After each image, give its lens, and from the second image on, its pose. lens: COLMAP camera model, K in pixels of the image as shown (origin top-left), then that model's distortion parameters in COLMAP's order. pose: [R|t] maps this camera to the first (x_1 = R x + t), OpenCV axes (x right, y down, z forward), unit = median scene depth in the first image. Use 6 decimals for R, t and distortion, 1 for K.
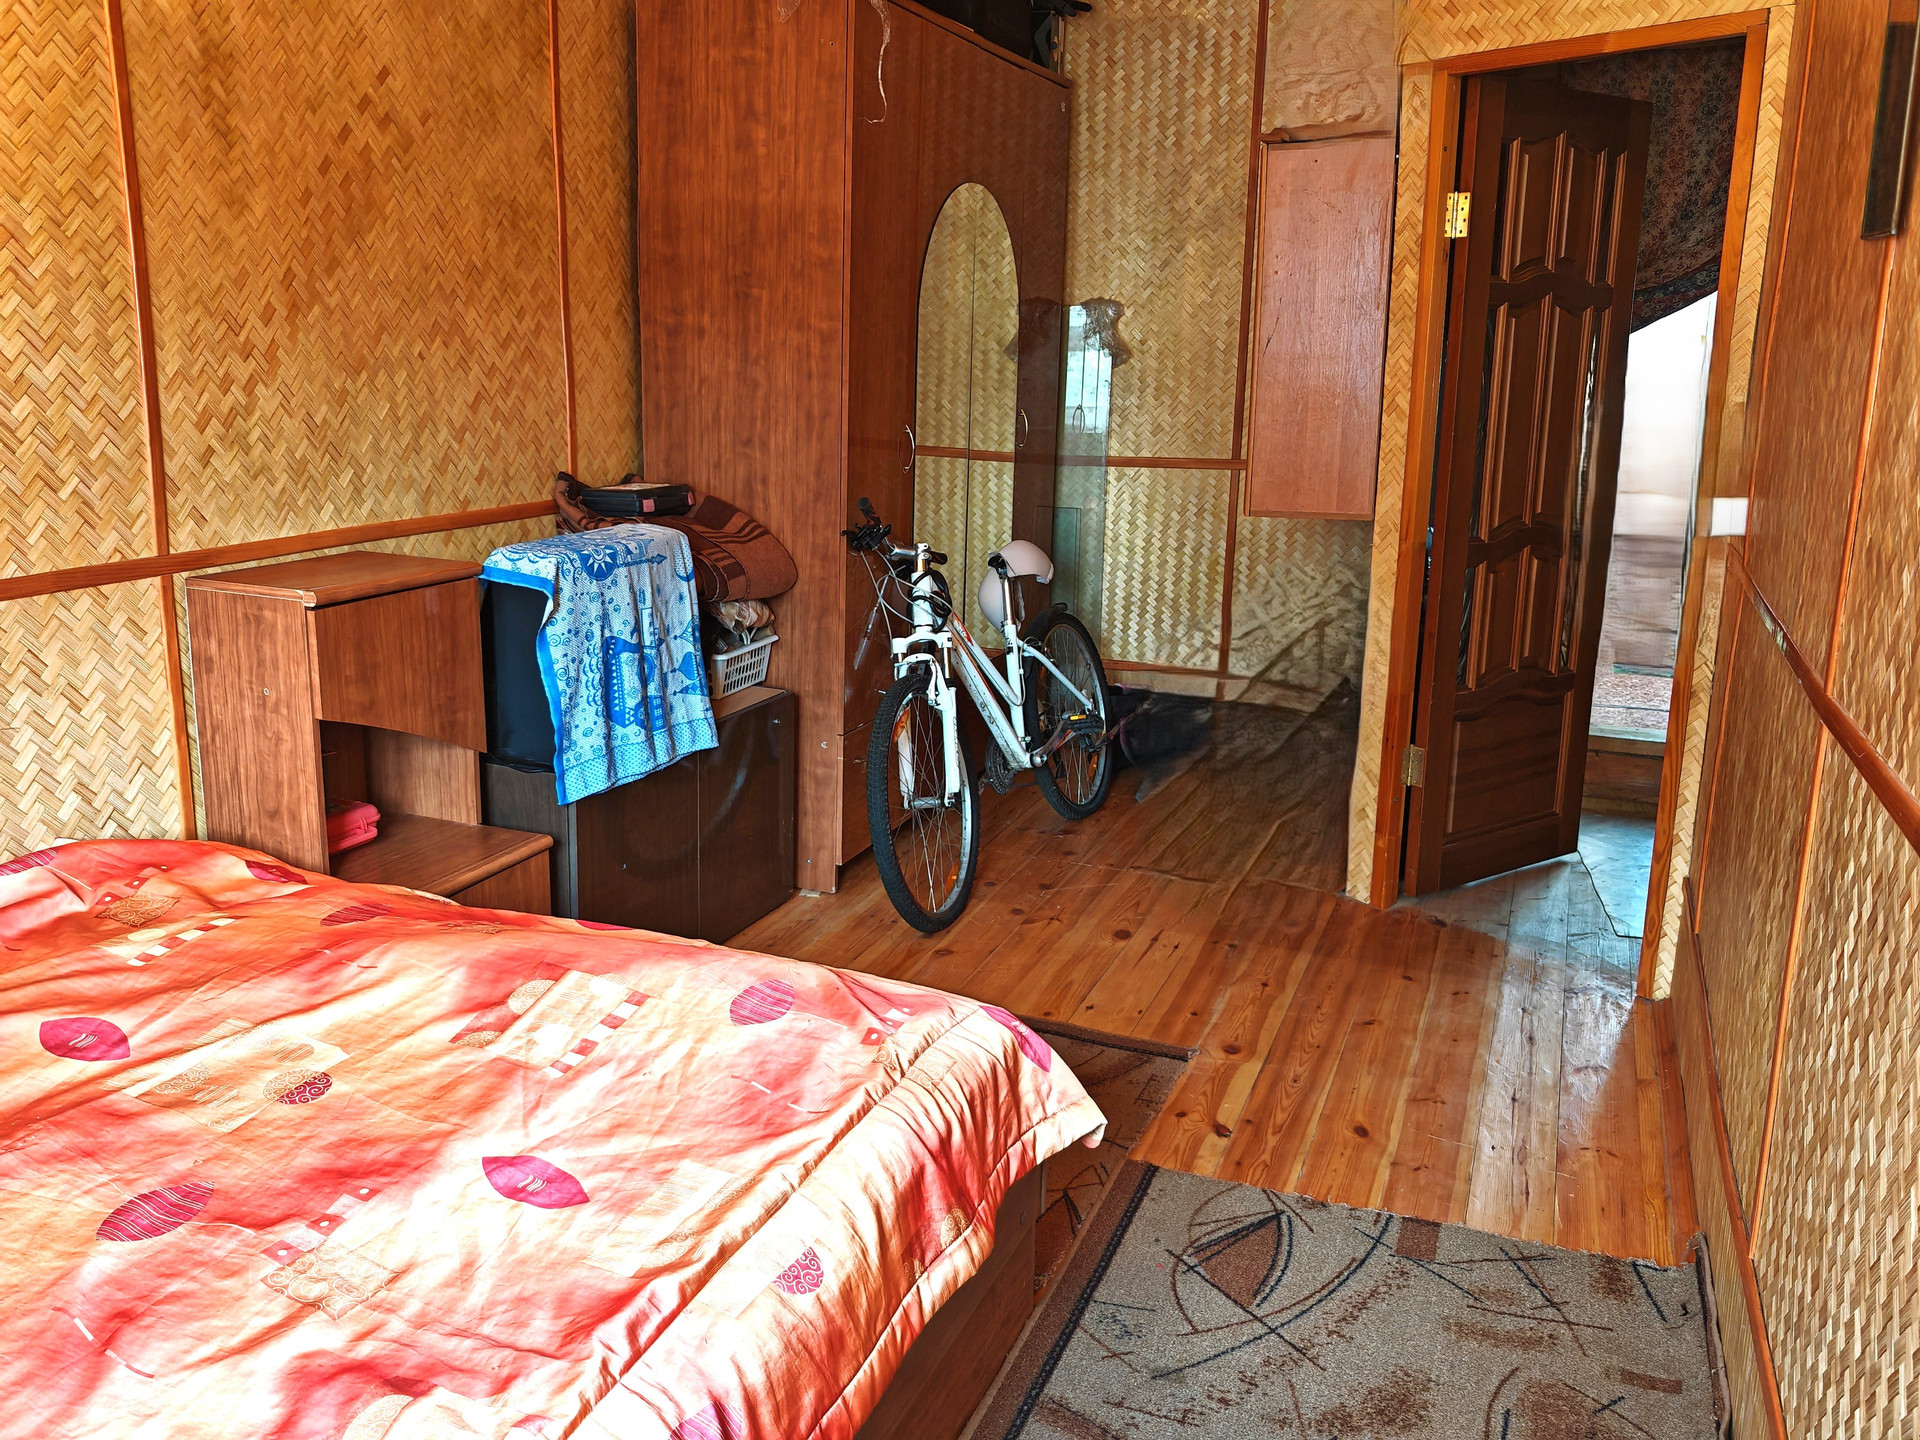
lens RADIAL K [[1581.1, 0, 928.7], [0, 1581.1, 700.4], [0, 0, 1]] dist [0.025015, -0.053349]
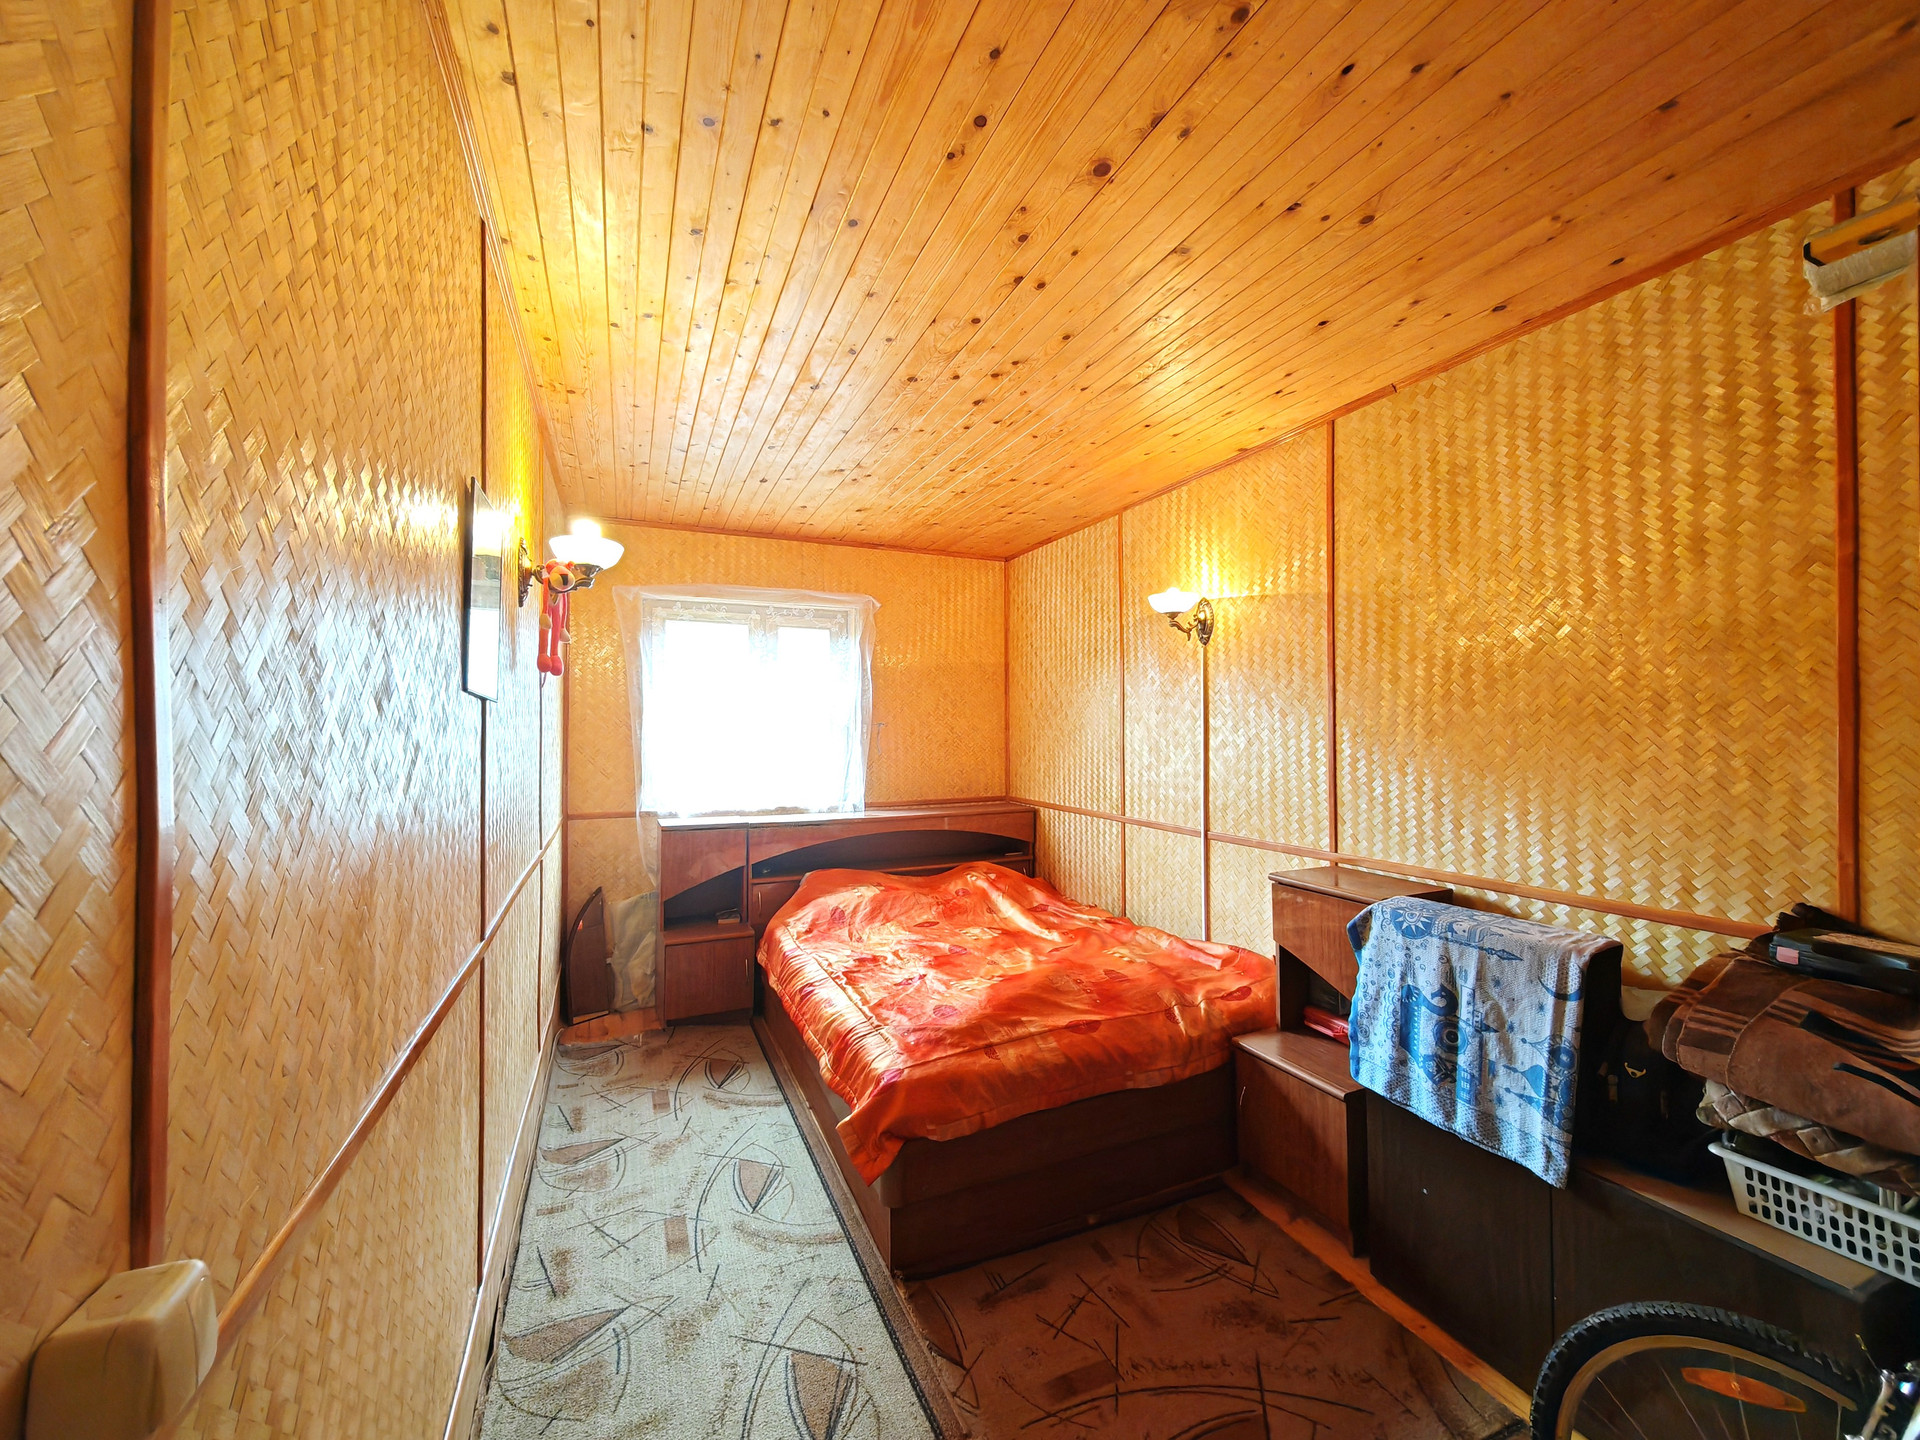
lens RADIAL K [[753.0, 0, 960.6], [0, 753.0, 726.2], [0, 0, 1]] dist [-0.000954, 0.000378]
pose [[-0.687276, -0.018934, -0.726150, 0.488650], [-0.169284, 0.976310, 0.134765, -0.266240], [0.706396, 0.215546, -0.674200, 1.137404]]
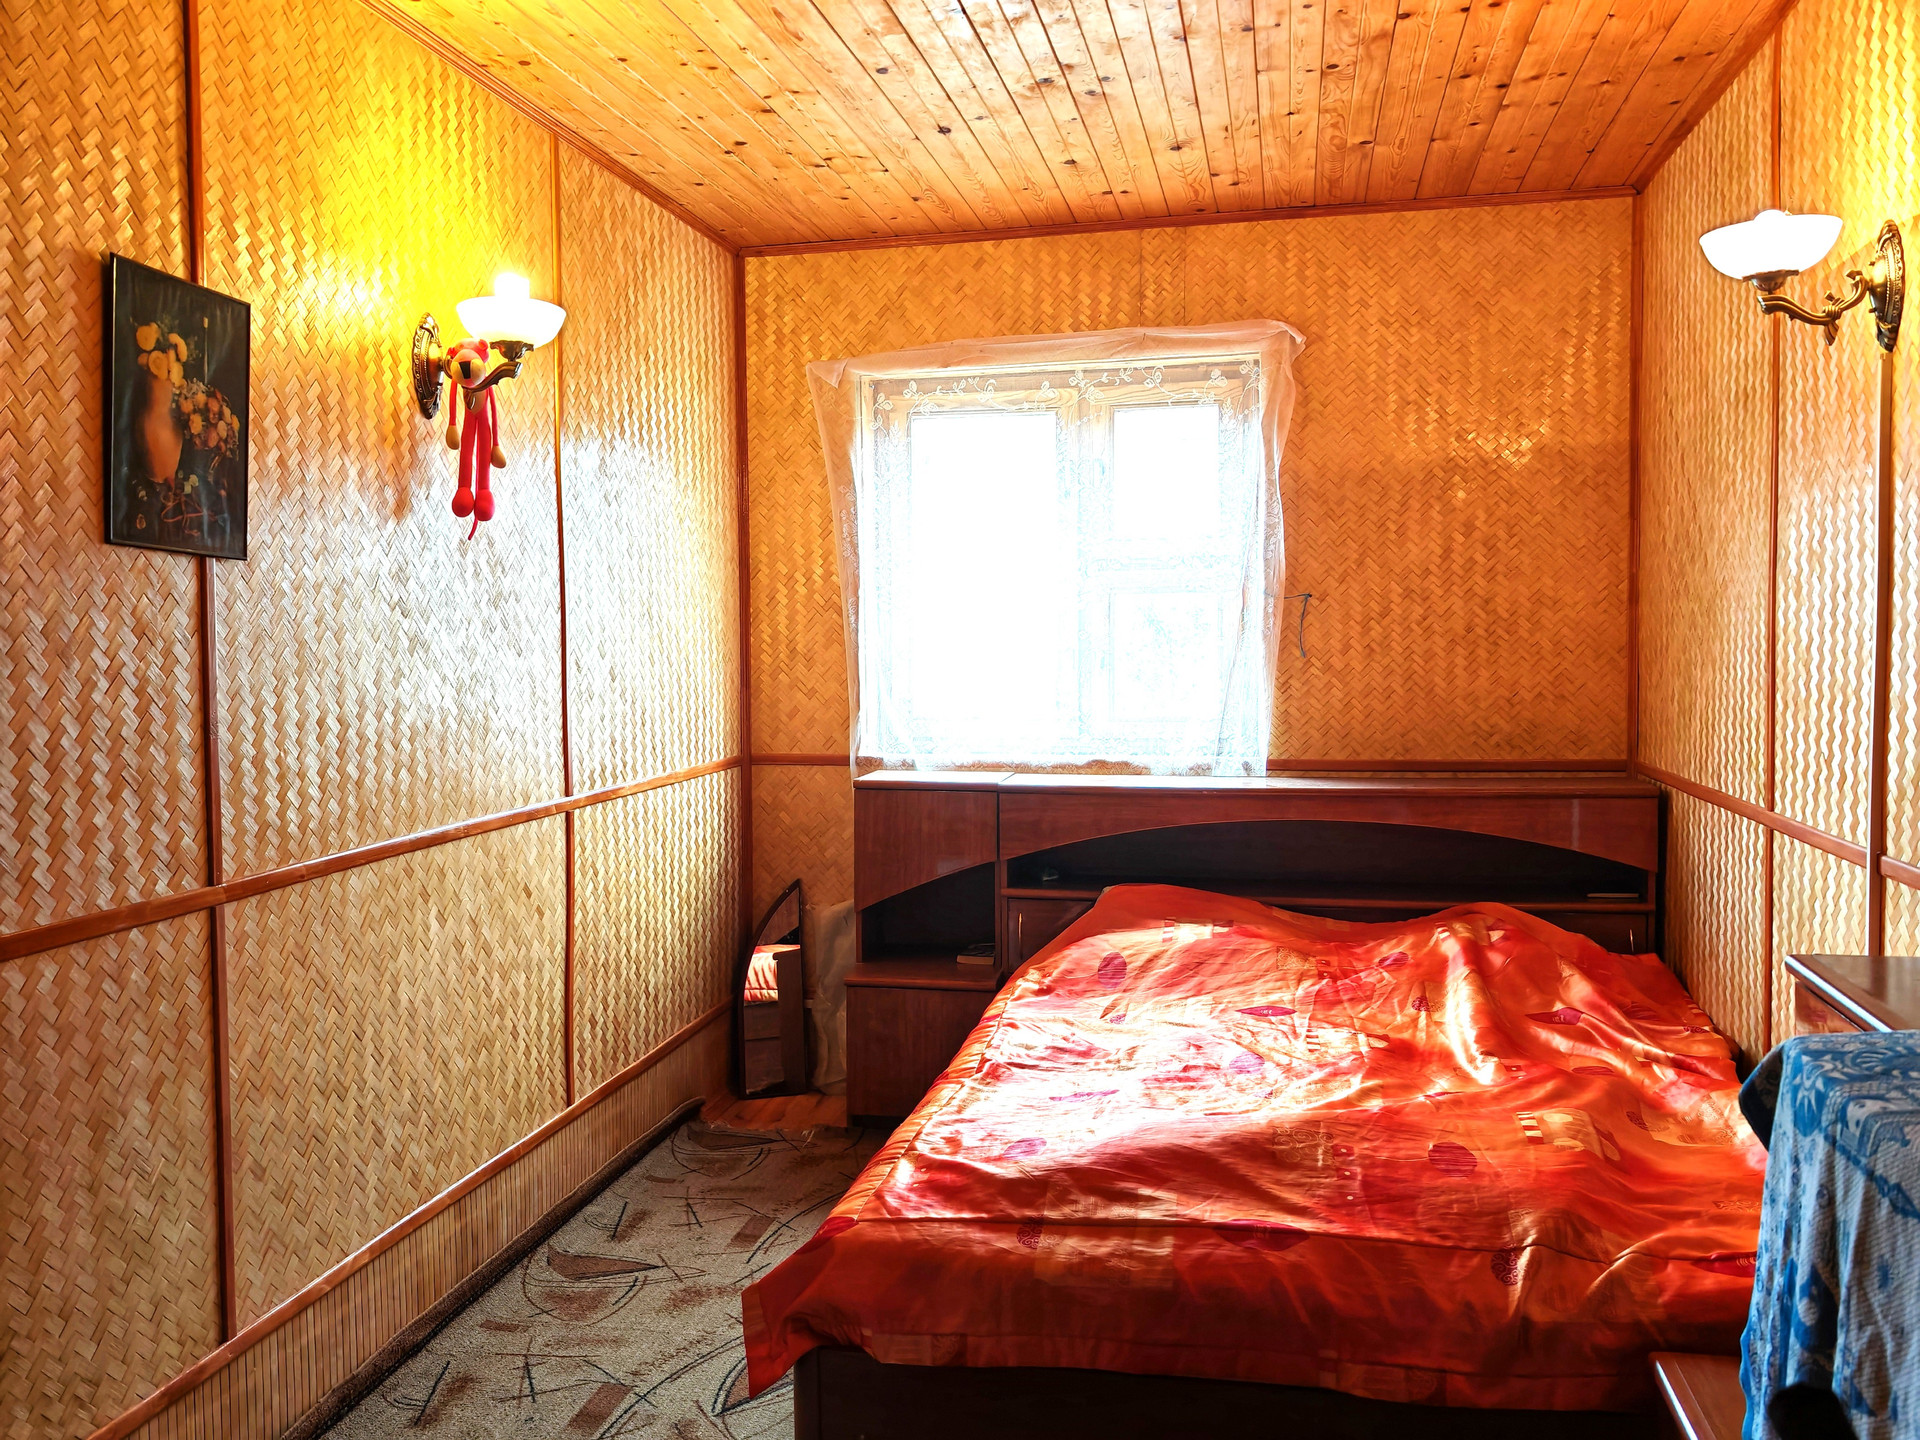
lens RADIAL K [[1581.1, 0, 945.7], [0, 1581.1, 714.6], [0, 0, 1]] dist [0.025015, -0.053349]
pose [[-0.985117, 0.002912, -0.171861, 0.111721], [-0.042701, 0.964365, 0.261106, -0.304720], [0.166497, 0.264558, -0.949888, 1.385845]]
